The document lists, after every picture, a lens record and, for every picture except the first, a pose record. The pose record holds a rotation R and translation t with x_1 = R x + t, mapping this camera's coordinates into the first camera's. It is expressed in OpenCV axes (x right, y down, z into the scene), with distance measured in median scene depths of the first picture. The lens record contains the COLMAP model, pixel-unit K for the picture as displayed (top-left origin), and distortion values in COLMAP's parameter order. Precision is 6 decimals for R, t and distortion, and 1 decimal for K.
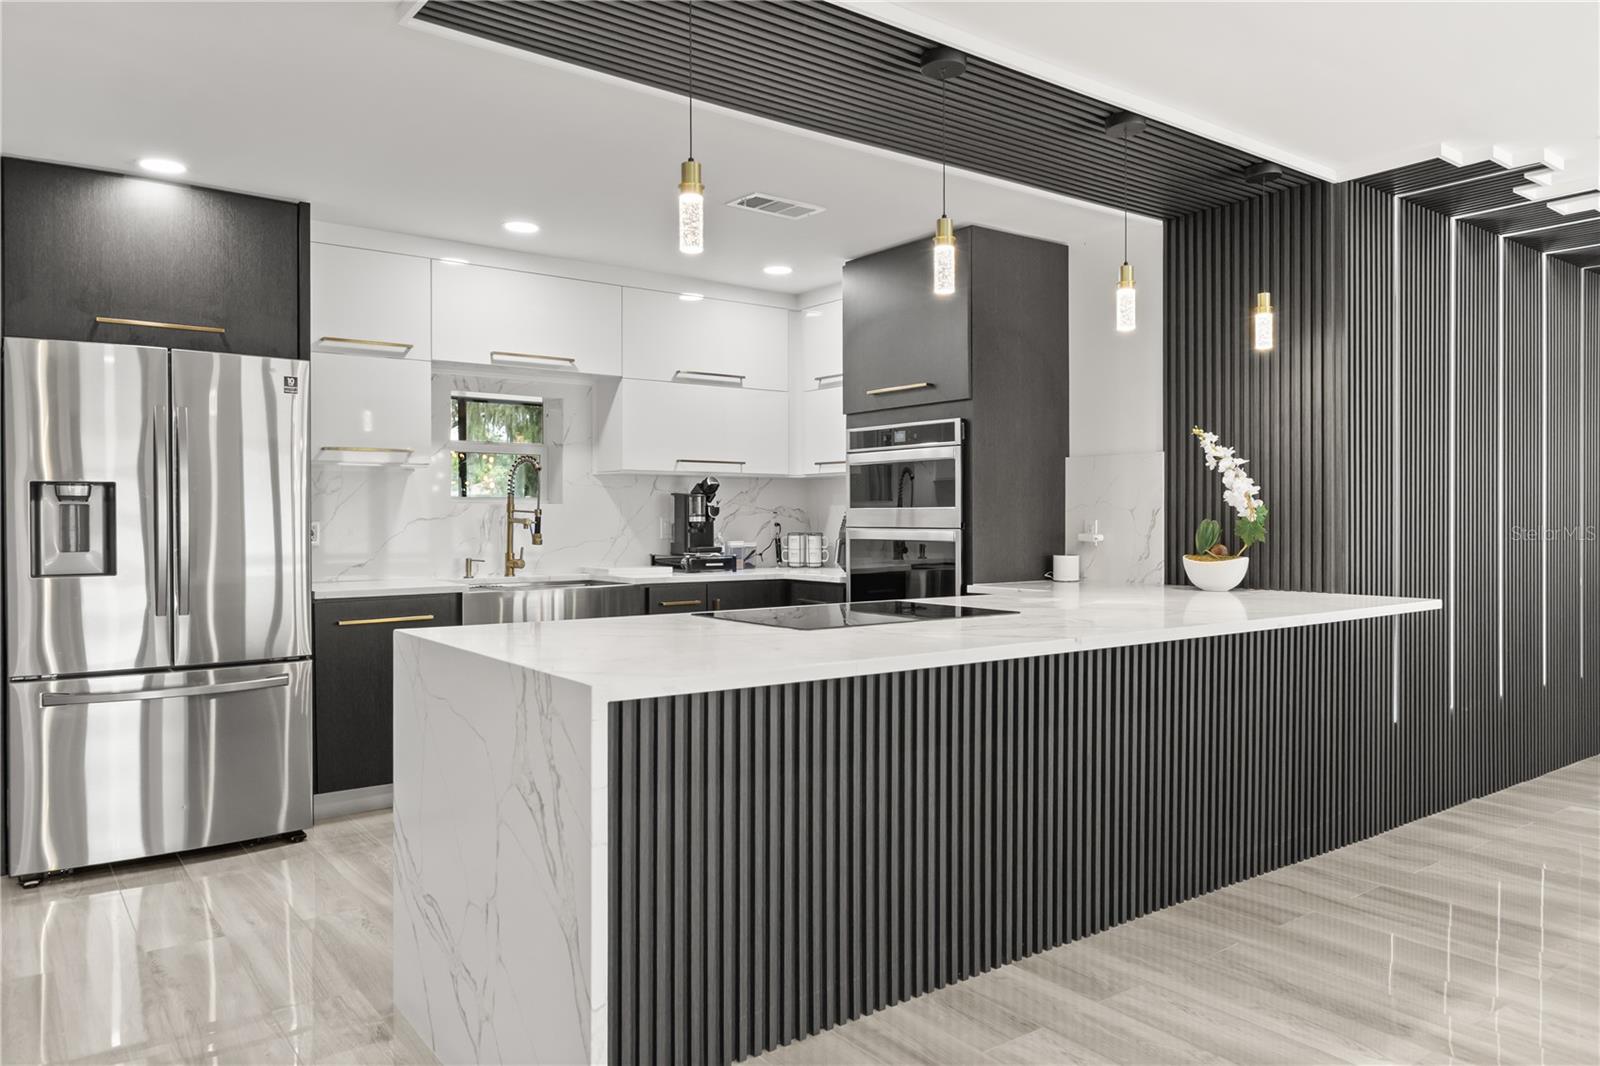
lens RADIAL K [[1101.6, 0, 814.8], [0, 1101.6, 523.9], [0, 0, 1]] dist [-0.001566, -0.000480]
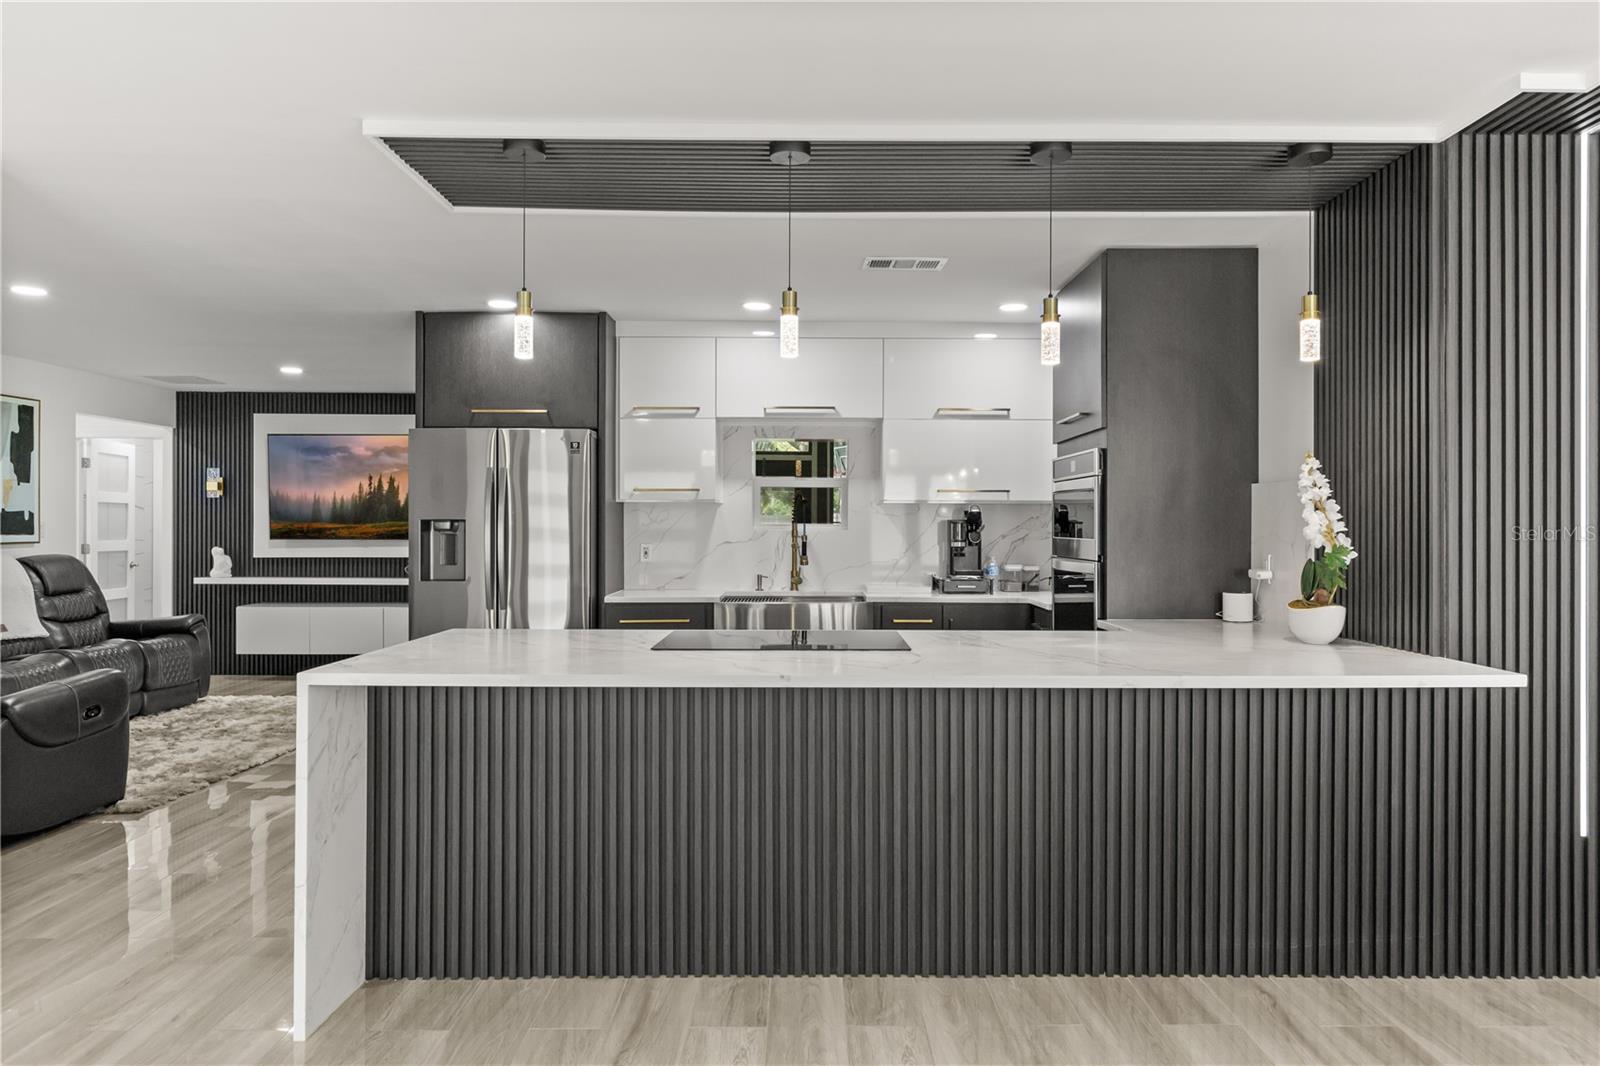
lens RADIAL K [[1060.6, 0, 807.6], [0, 1060.6, 523.6], [0, 0, 1]] dist [-0.012163, 0.017200]
pose [[0.801107, 0.002169, -0.598517, 0.546241], [-0.006134, 0.999971, -0.004585, -0.026195], [0.598489, 0.007345, 0.801097, 0.108447]]
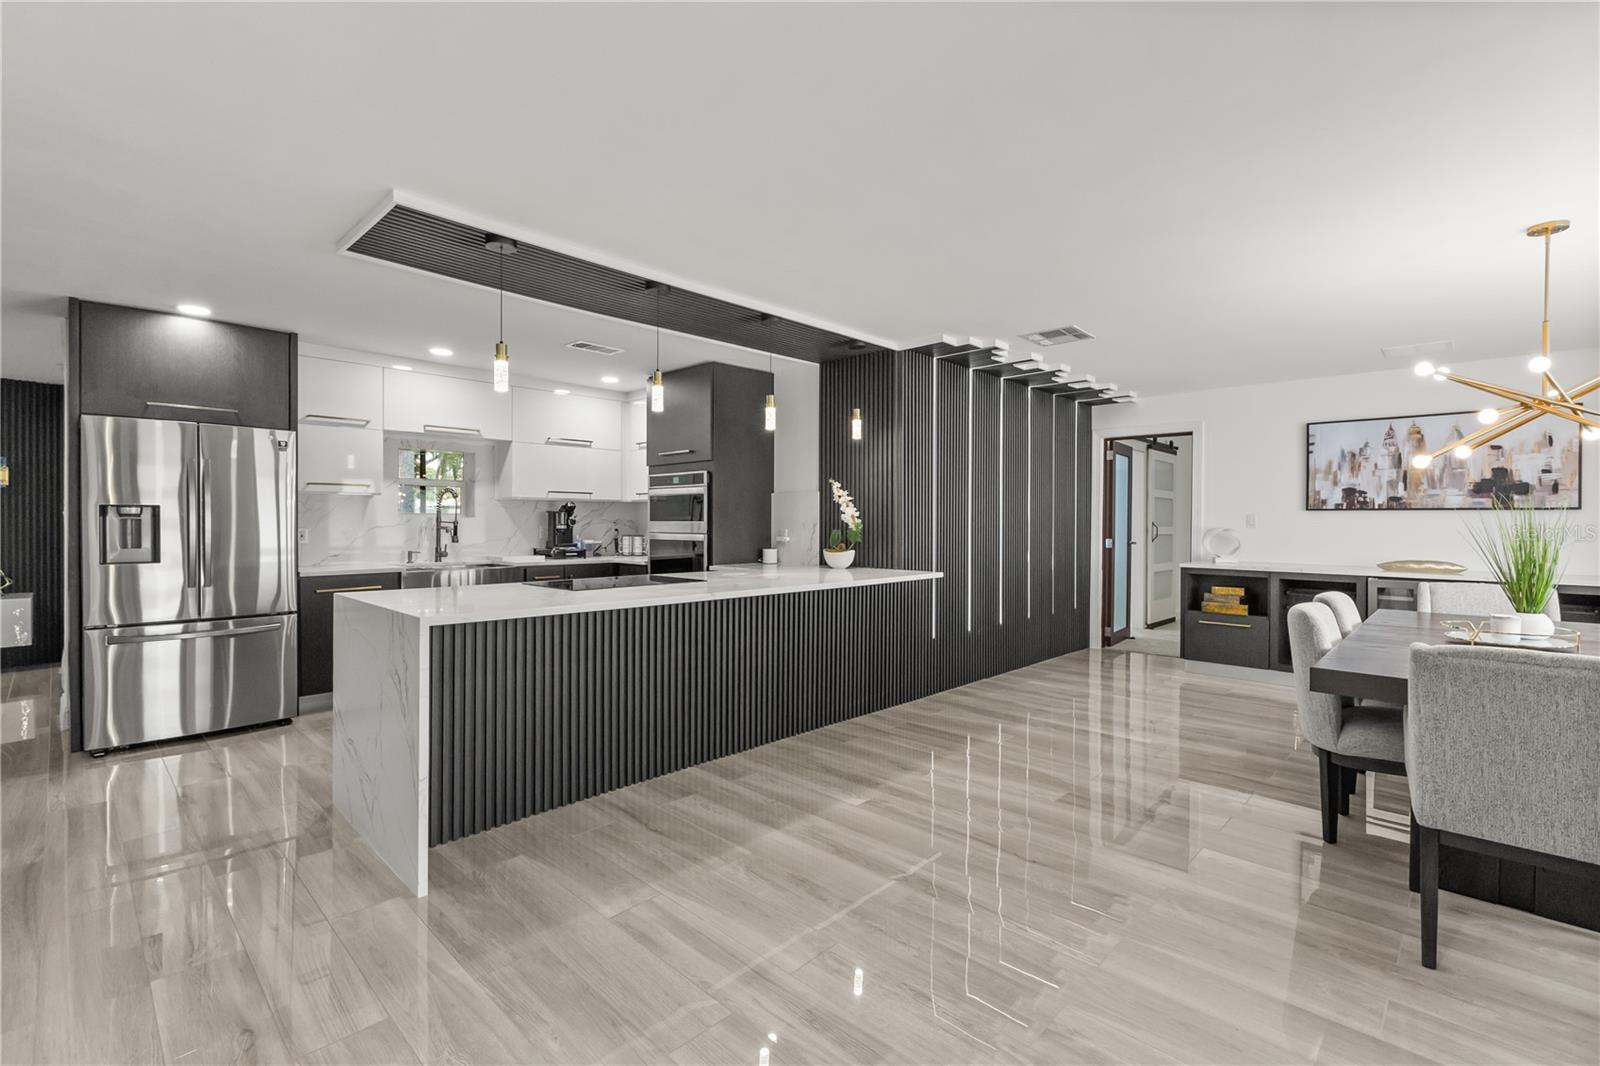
lens RADIAL K [[714.0, 0, 810.8], [0, 714.0, 526.9], [0, 0, 1]] dist [0.001832, -0.000910]
pose [[0.987153, 0.004263, 0.159724, 0.127770], [-0.004600, 0.999988, 0.001739, -0.010847], [-0.159714, -0.002451, 0.987160, -0.172607]]
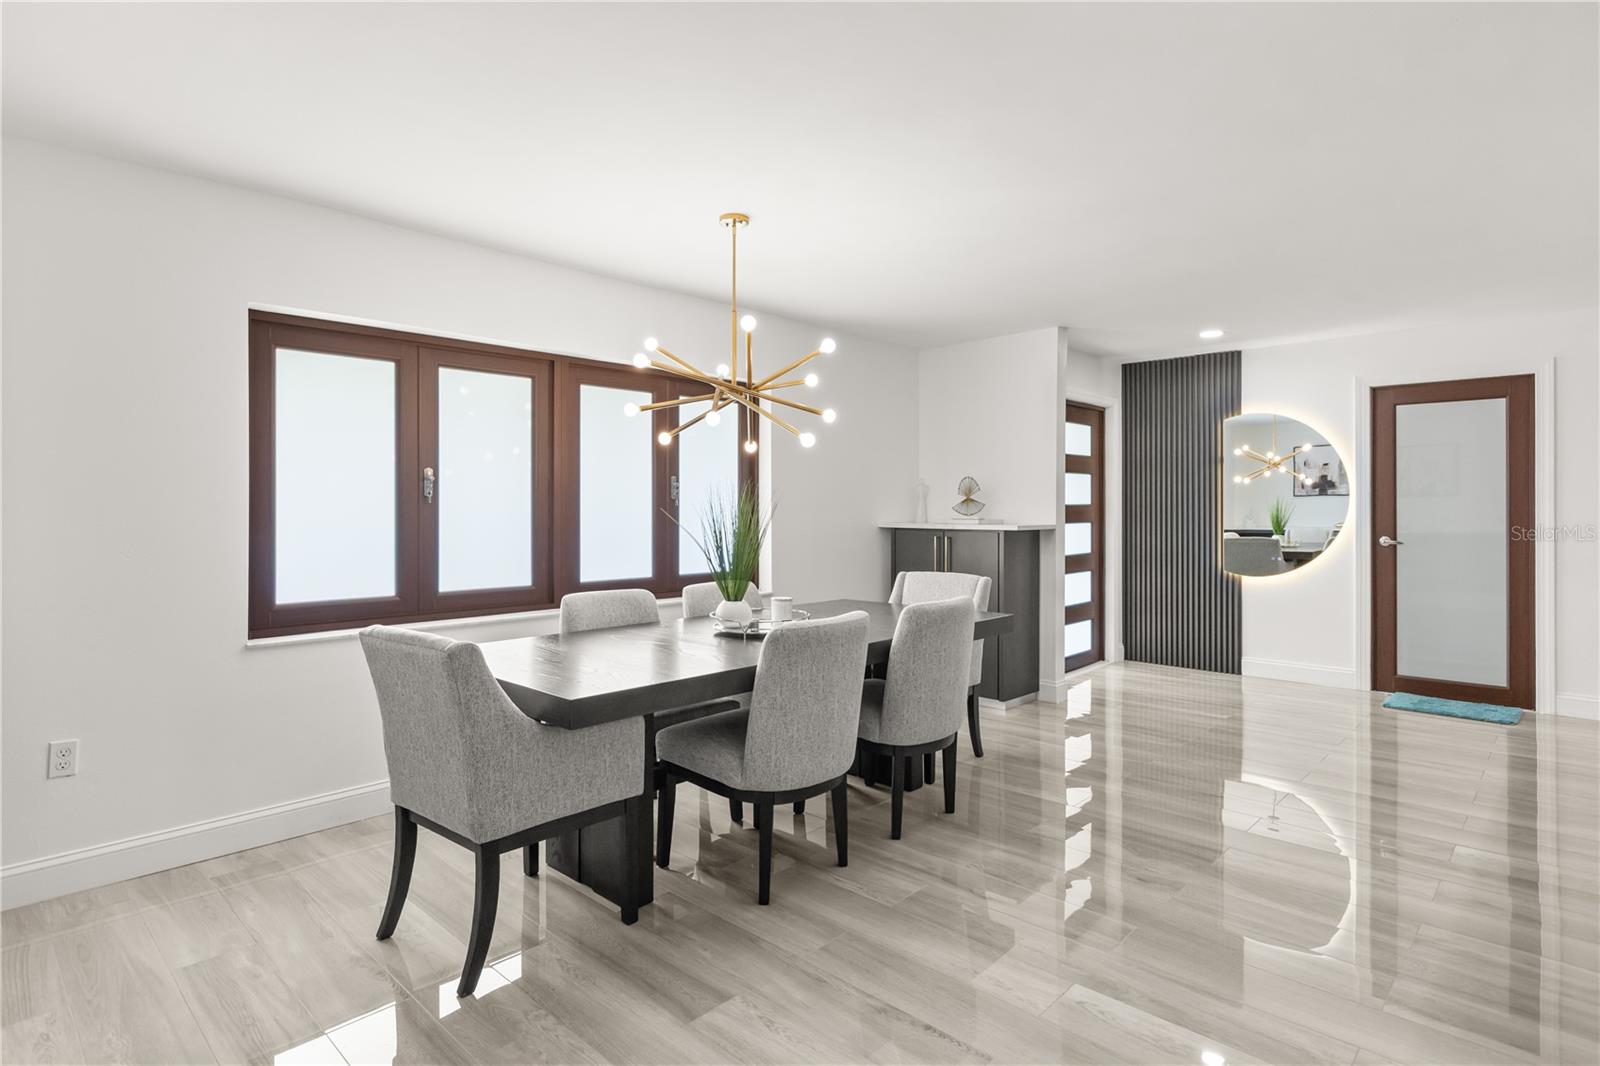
lens RADIAL K [[847.6, 0, 785.4], [0, 847.6, 497.7], [0, 0, 1]] dist [0.000636, -0.000055]
pose [[-0.985976, -0.002044, -0.166874, 1.034565], [-0.001582, 0.999995, -0.002902, -0.025294], [0.166879, -0.002597, -0.985974, 1.234399]]
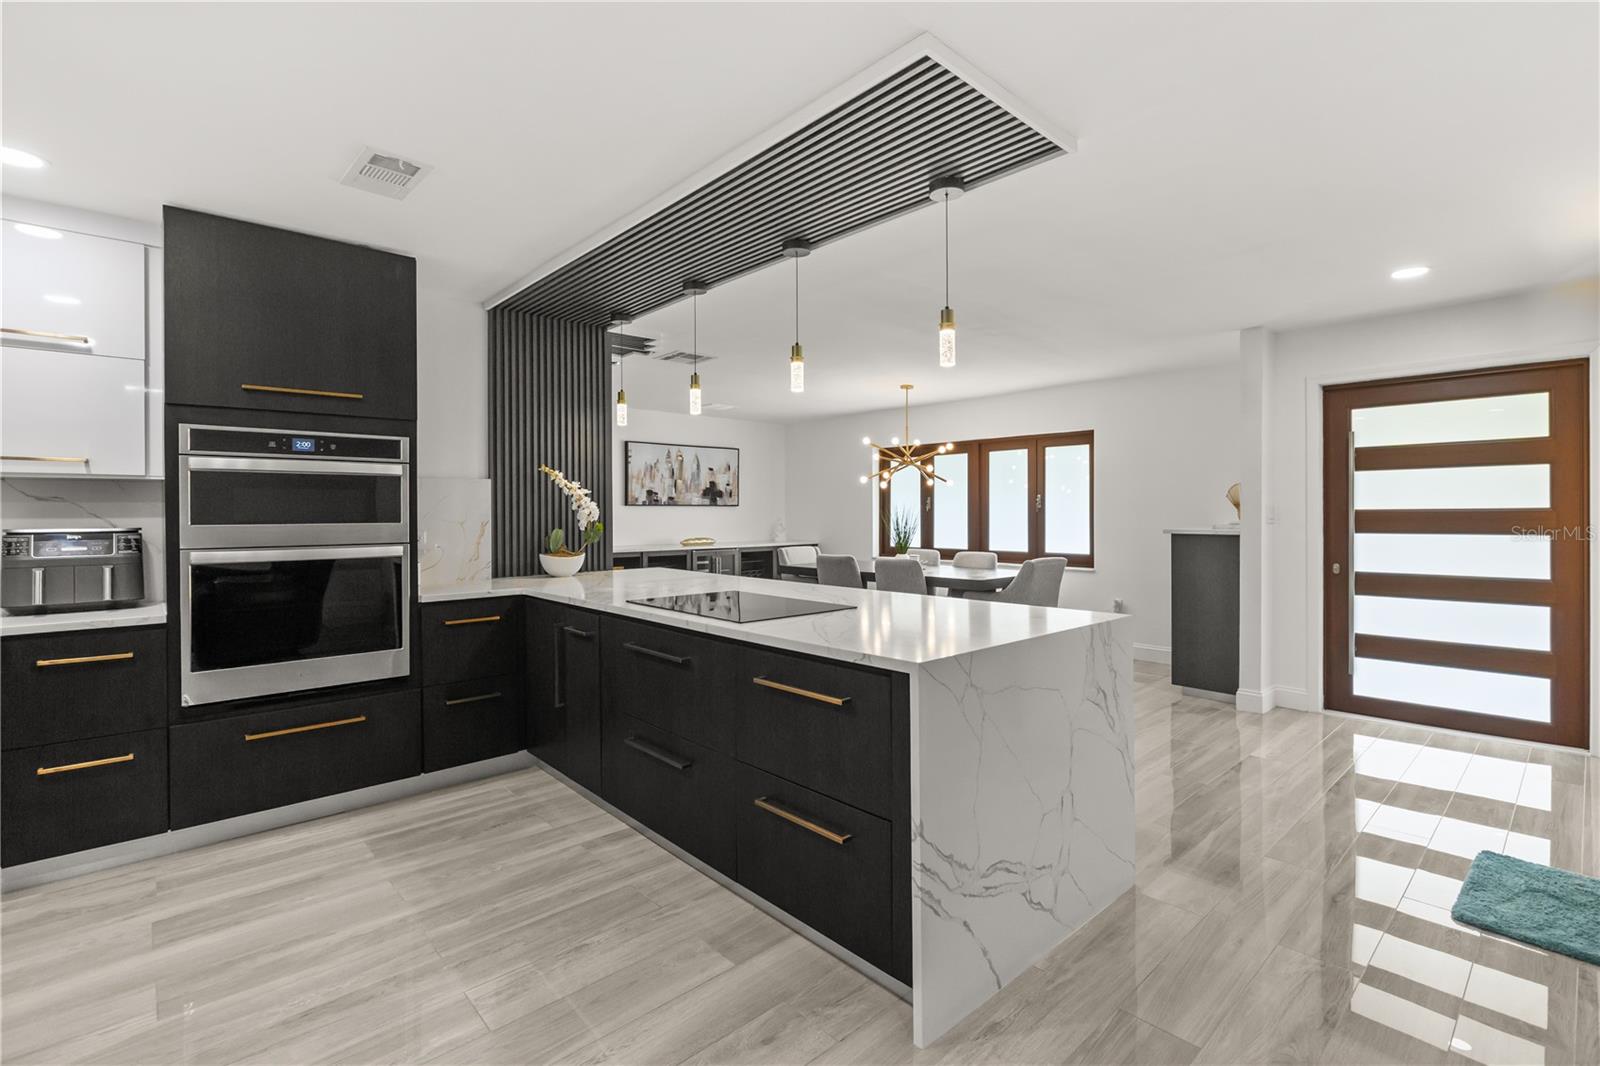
lens RADIAL K [[736.4, 0, 812.5], [0, 736.4, 514.2], [0, 0, 1]] dist [-0.002926, -0.000280]
pose [[-0.100533, -0.002319, 0.994931, -0.675036], [0.010543, 0.999939, 0.003396, -0.024135], [-0.994878, 0.010831, -0.100503, 0.770868]]
